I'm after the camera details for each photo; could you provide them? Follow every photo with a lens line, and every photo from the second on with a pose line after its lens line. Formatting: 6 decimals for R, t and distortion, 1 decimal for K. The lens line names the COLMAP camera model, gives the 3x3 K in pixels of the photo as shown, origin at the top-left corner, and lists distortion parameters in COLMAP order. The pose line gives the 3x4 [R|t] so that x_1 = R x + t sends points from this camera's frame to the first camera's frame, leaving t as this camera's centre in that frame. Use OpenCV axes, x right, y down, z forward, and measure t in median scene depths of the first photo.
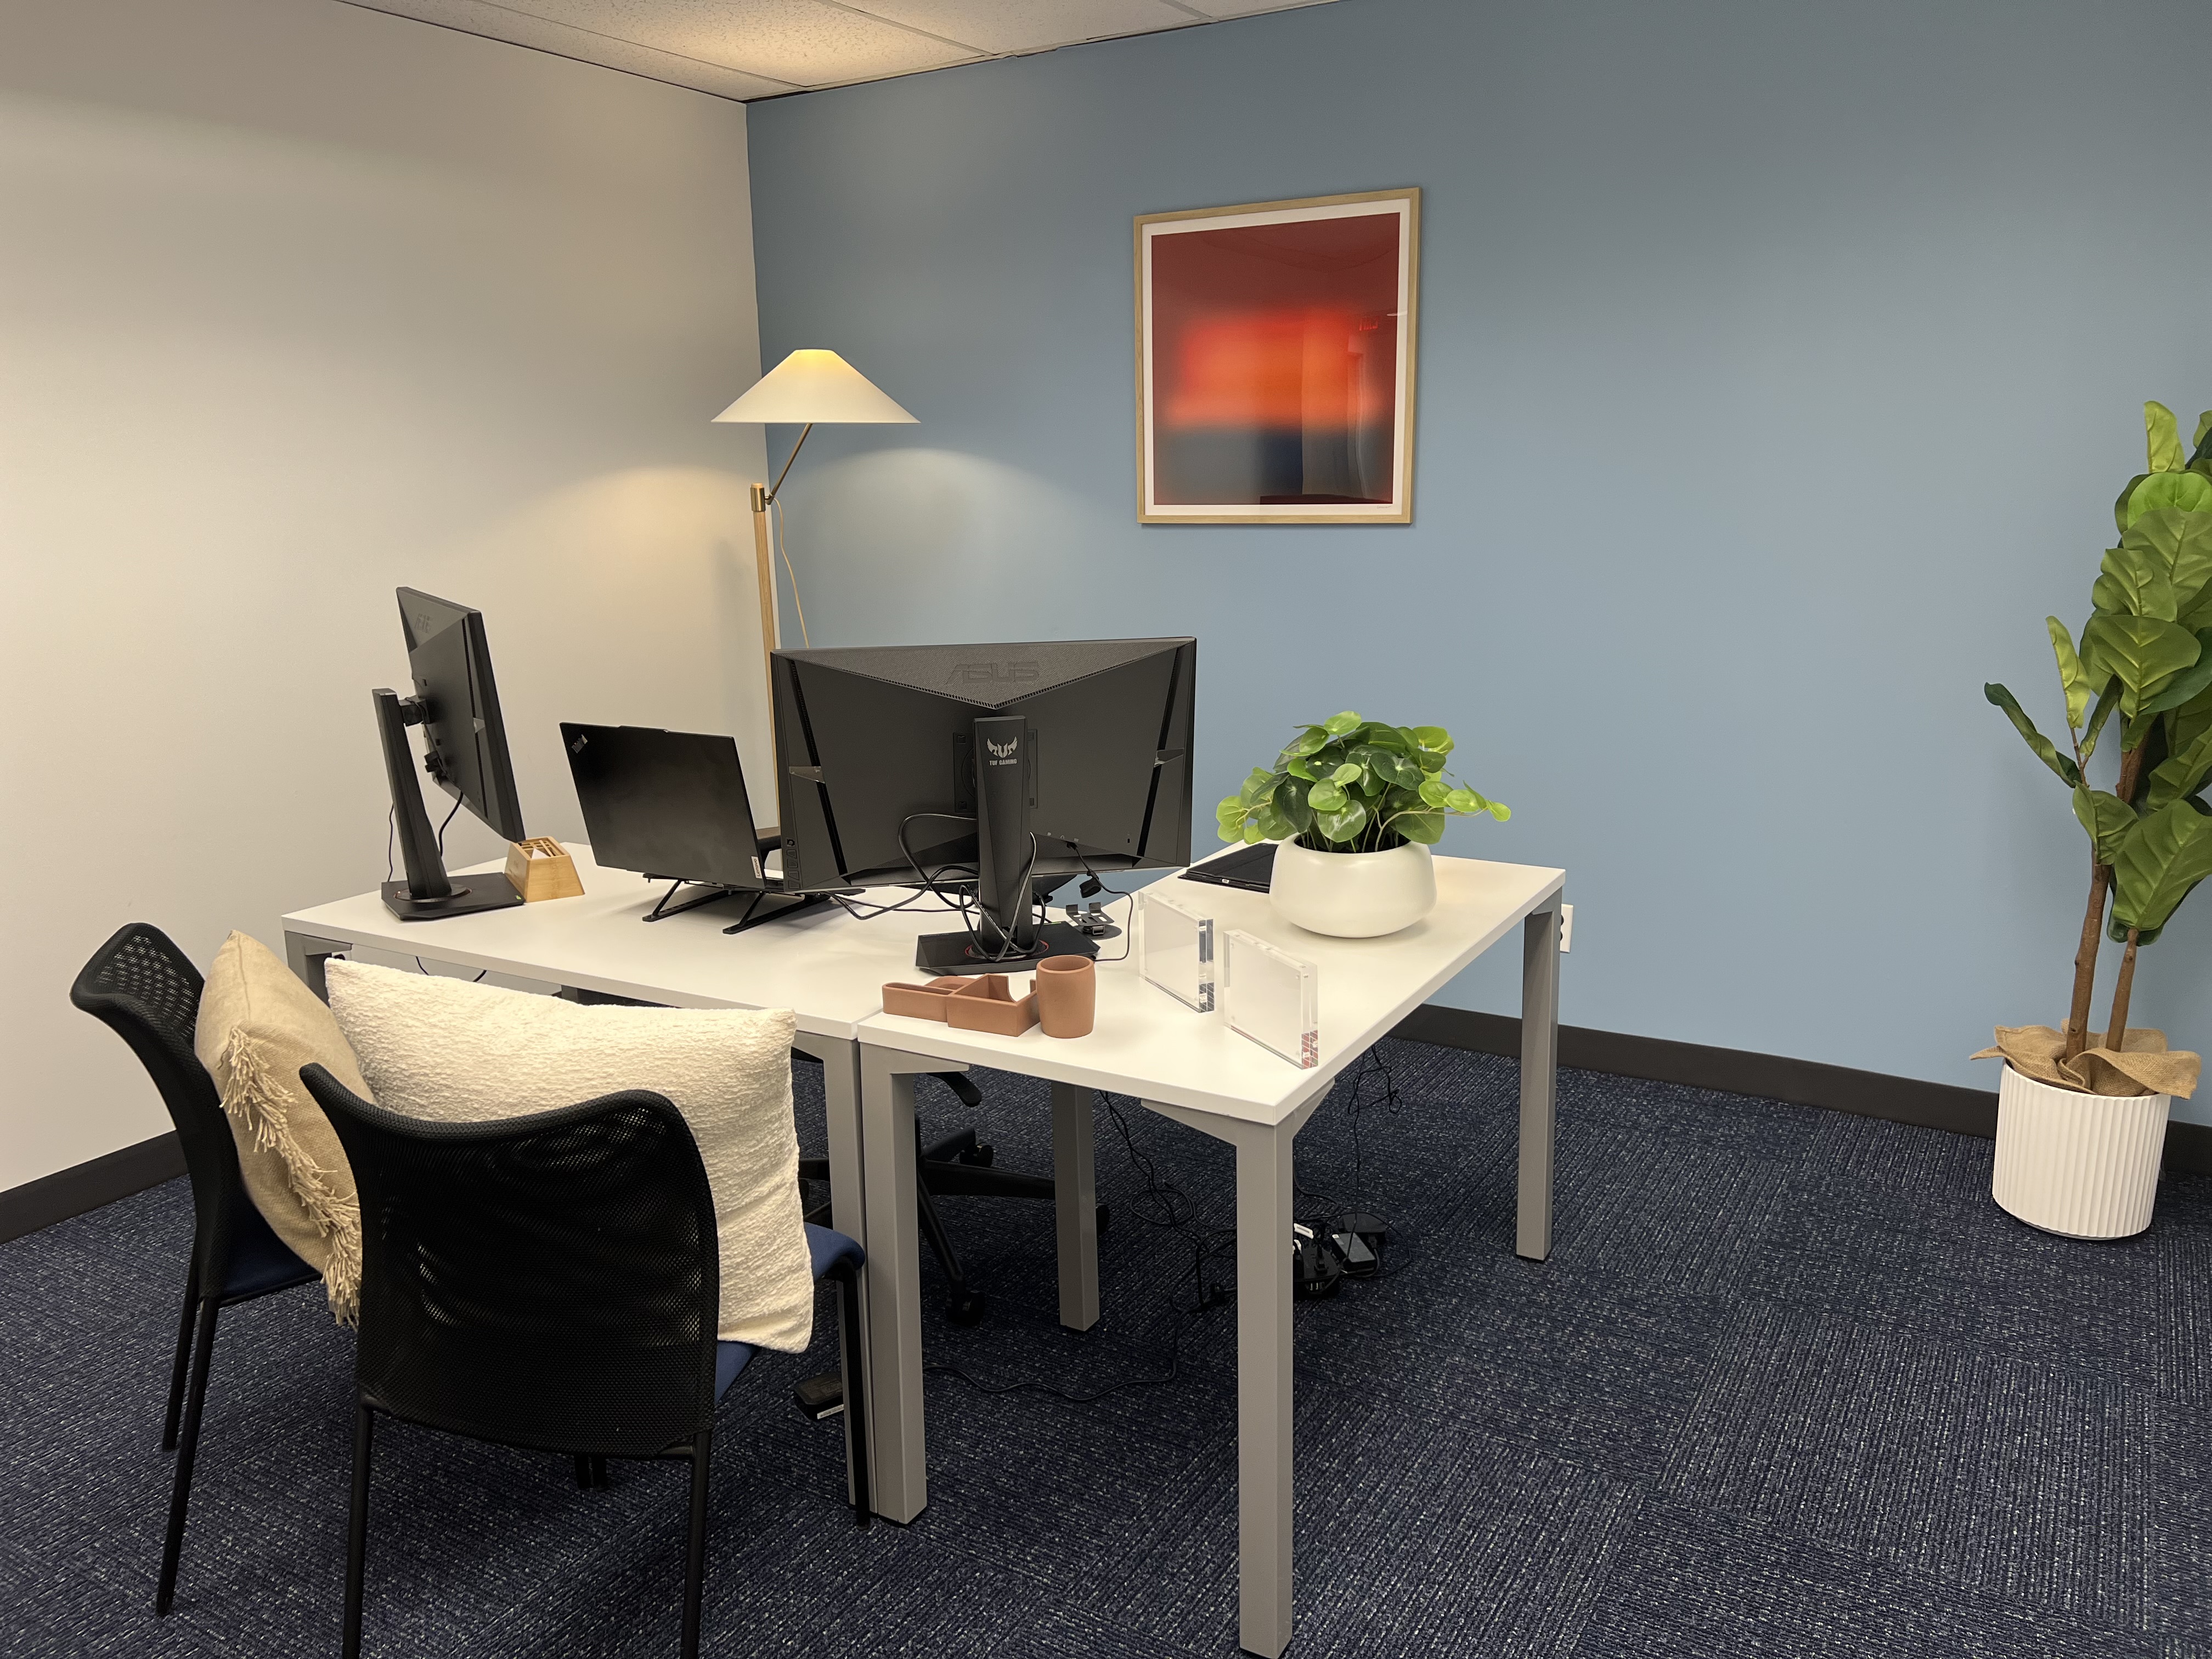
lens RADIAL K [[1684.7, 0, 1104.6], [0, 1684.7, 832.1], [0, 0, 1]] dist [0.041181, -0.061101]
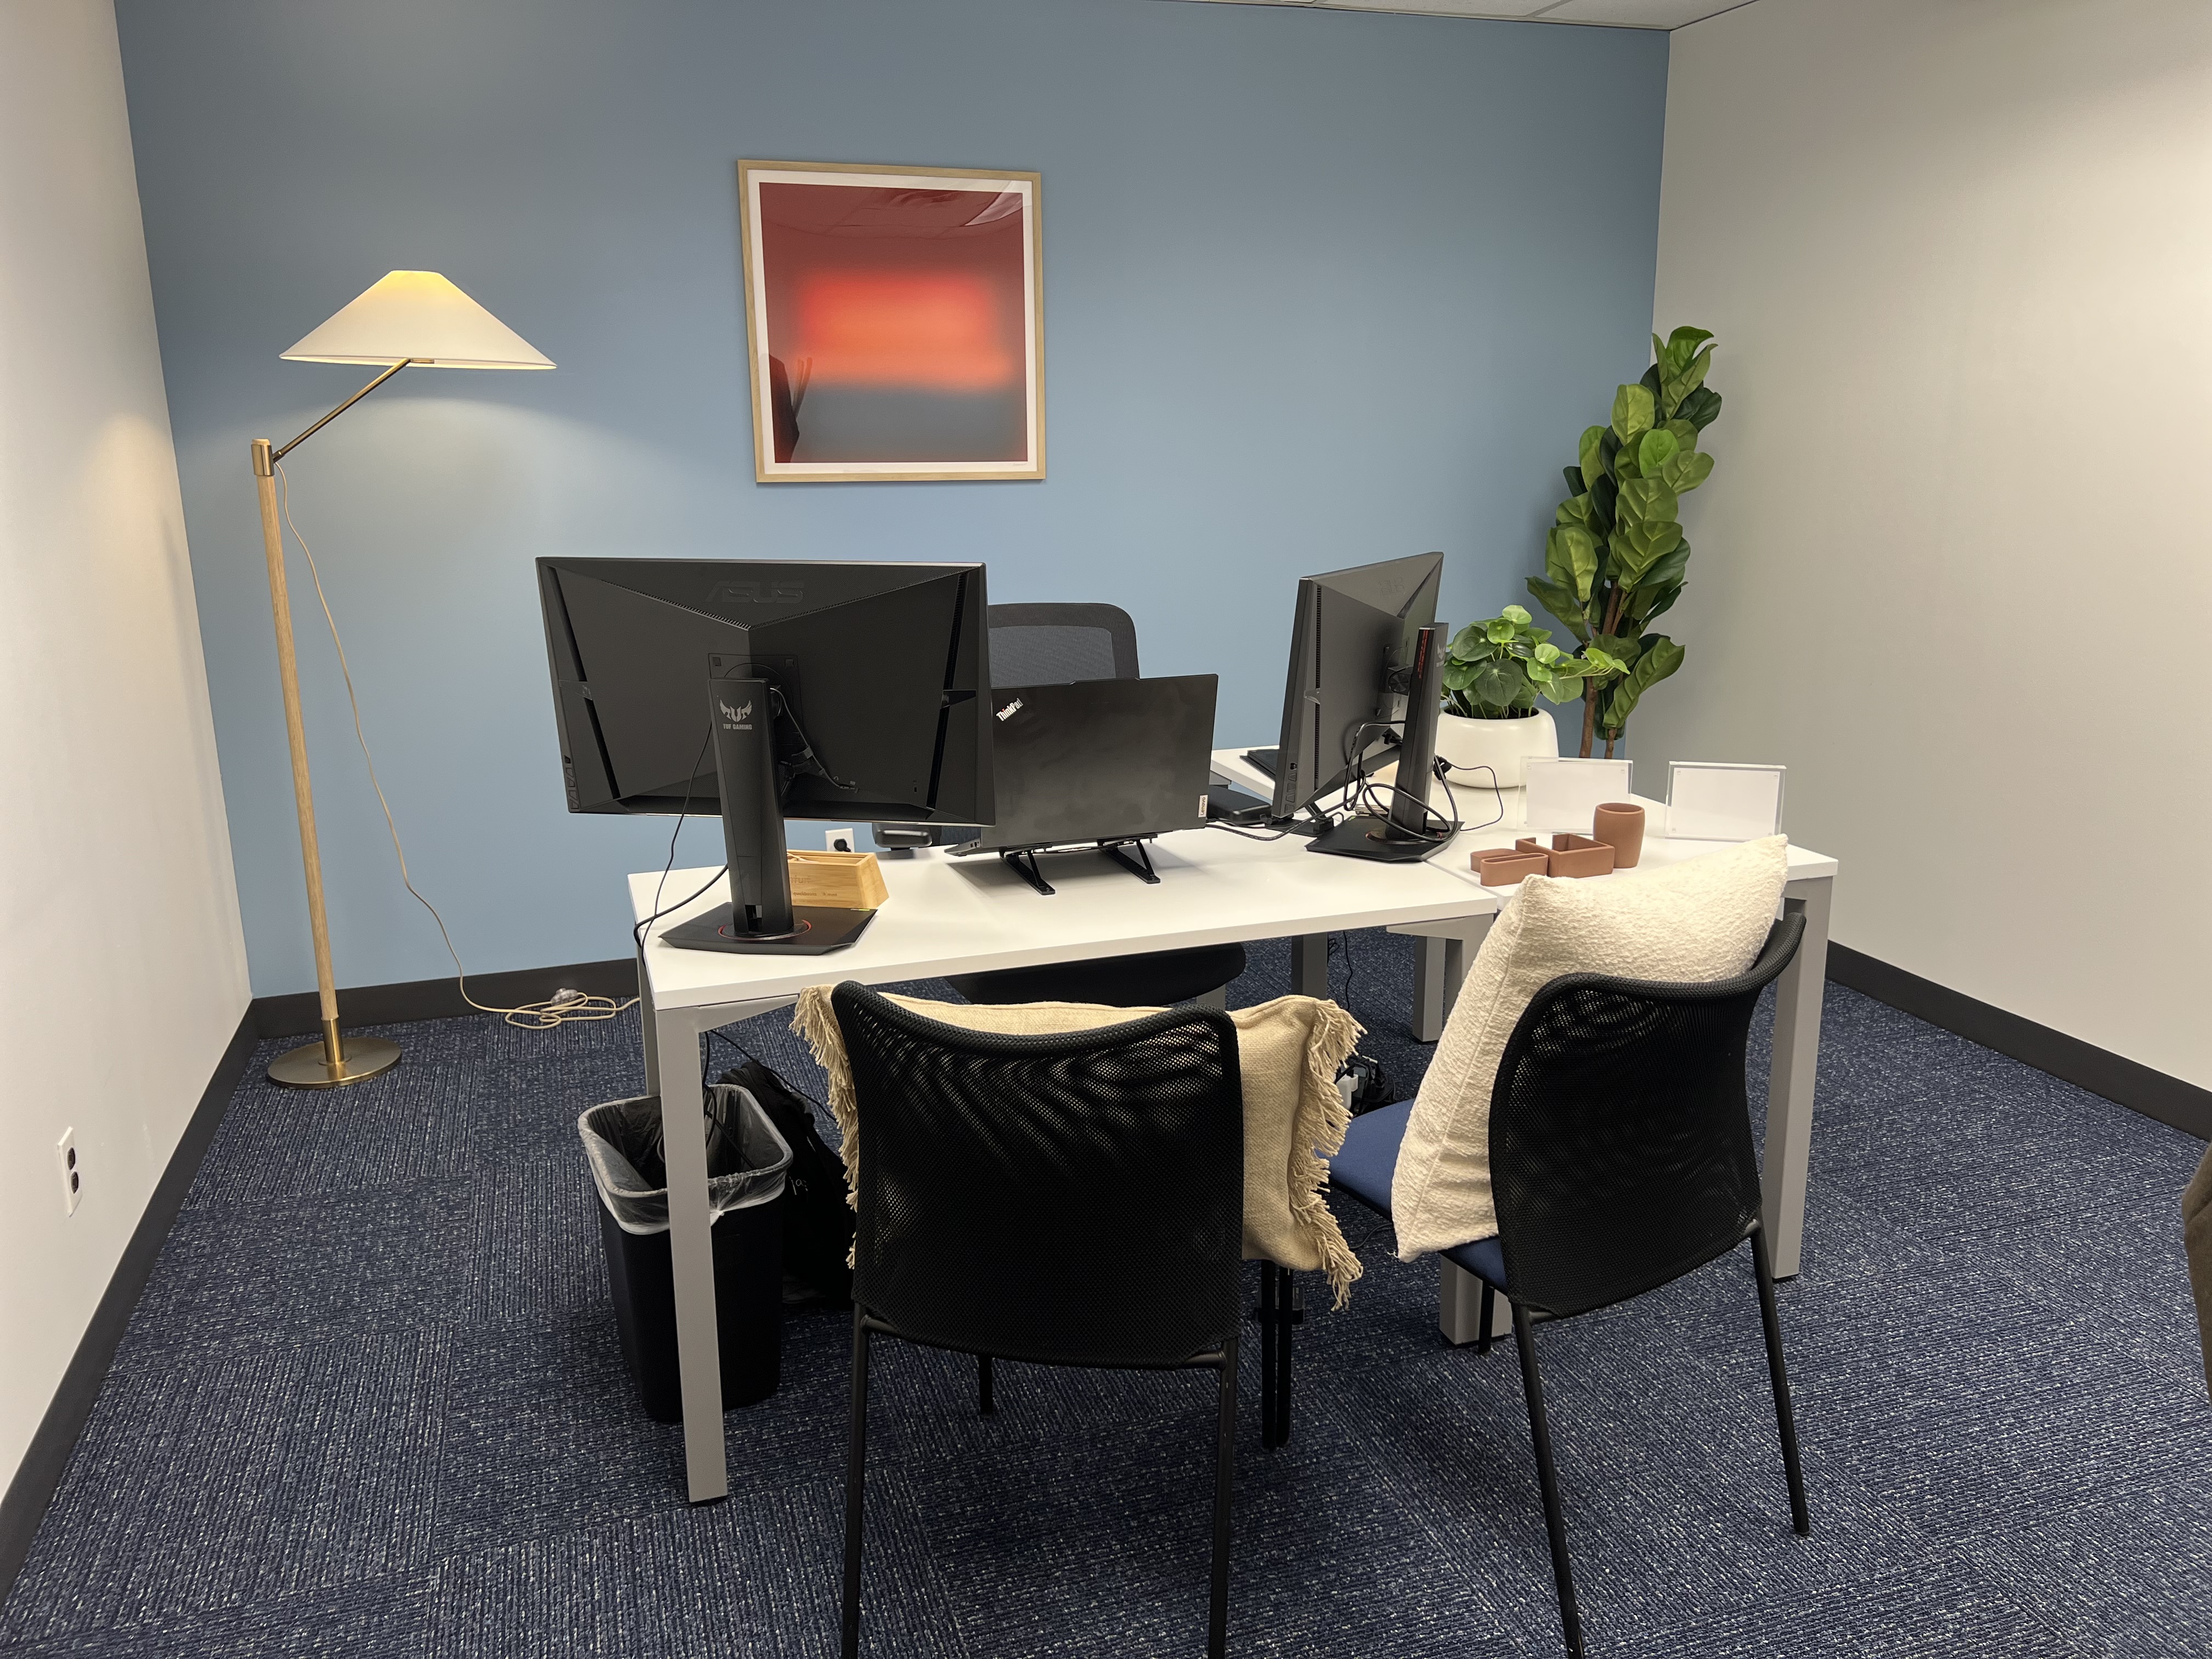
lens RADIAL K [[1684.7, 0, 1106.9], [0, 1684.7, 832.8], [0, 0, 1]] dist [0.041181, -0.061101]
pose [[0.646541, -0.164042, 0.745034, -0.651926], [0.161375, 0.983916, 0.076598, -0.032387], [-0.745616, 0.070706, 0.662614, 0.252735]]
